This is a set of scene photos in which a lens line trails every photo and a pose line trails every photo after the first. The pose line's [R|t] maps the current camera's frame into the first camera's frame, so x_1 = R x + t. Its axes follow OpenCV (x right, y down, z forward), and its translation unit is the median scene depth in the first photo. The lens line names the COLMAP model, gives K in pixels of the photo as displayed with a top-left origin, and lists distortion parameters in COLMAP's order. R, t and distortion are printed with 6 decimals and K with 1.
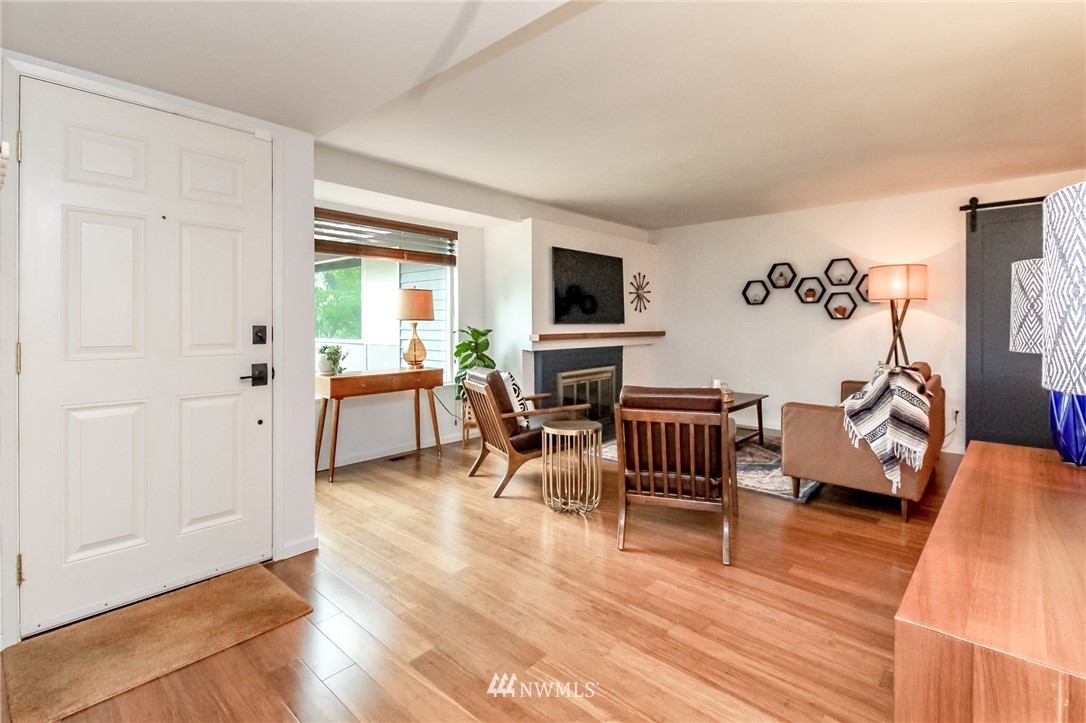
lens RADIAL K [[498.6, 0, 559.2], [0, 498.6, 318.5], [0, 0, 1]] dist [0.004249, -0.004646]
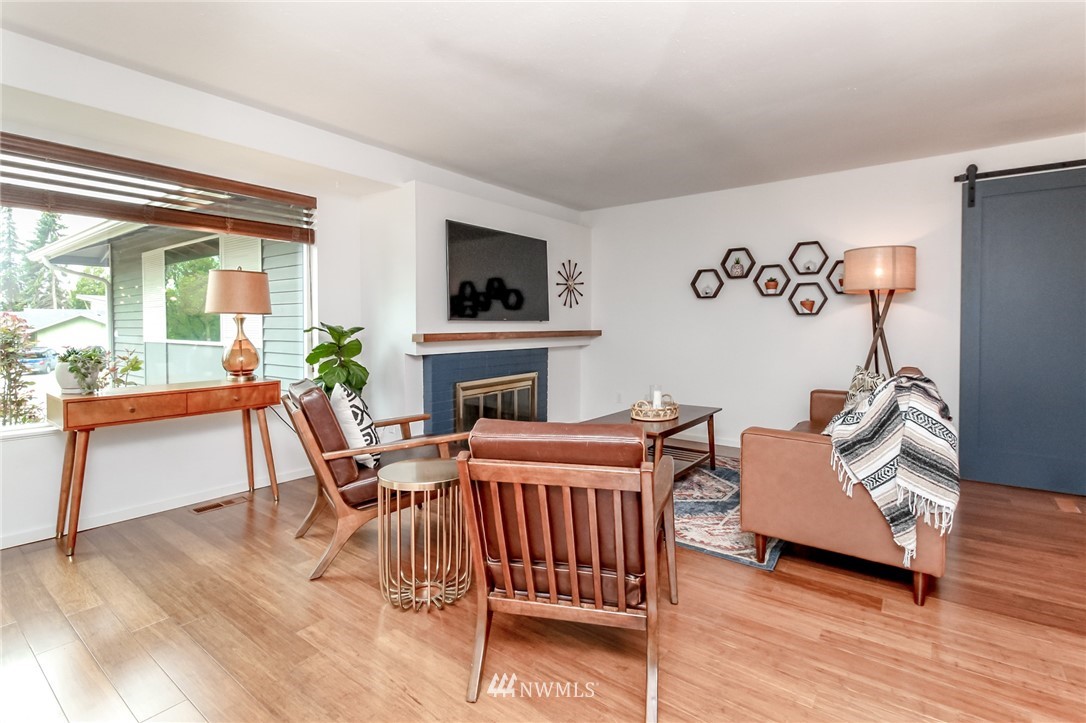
lens RADIAL K [[498.6, 0, 540.3], [0, 498.6, 325.0], [0, 0, 1]] dist [0.004249, -0.004646]
pose [[0.998620, 0.001021, 0.052509, 0.092416], [-0.001409, 0.999972, 0.007343, 0.013256], [-0.052500, -0.007407, 0.998593, 0.231281]]
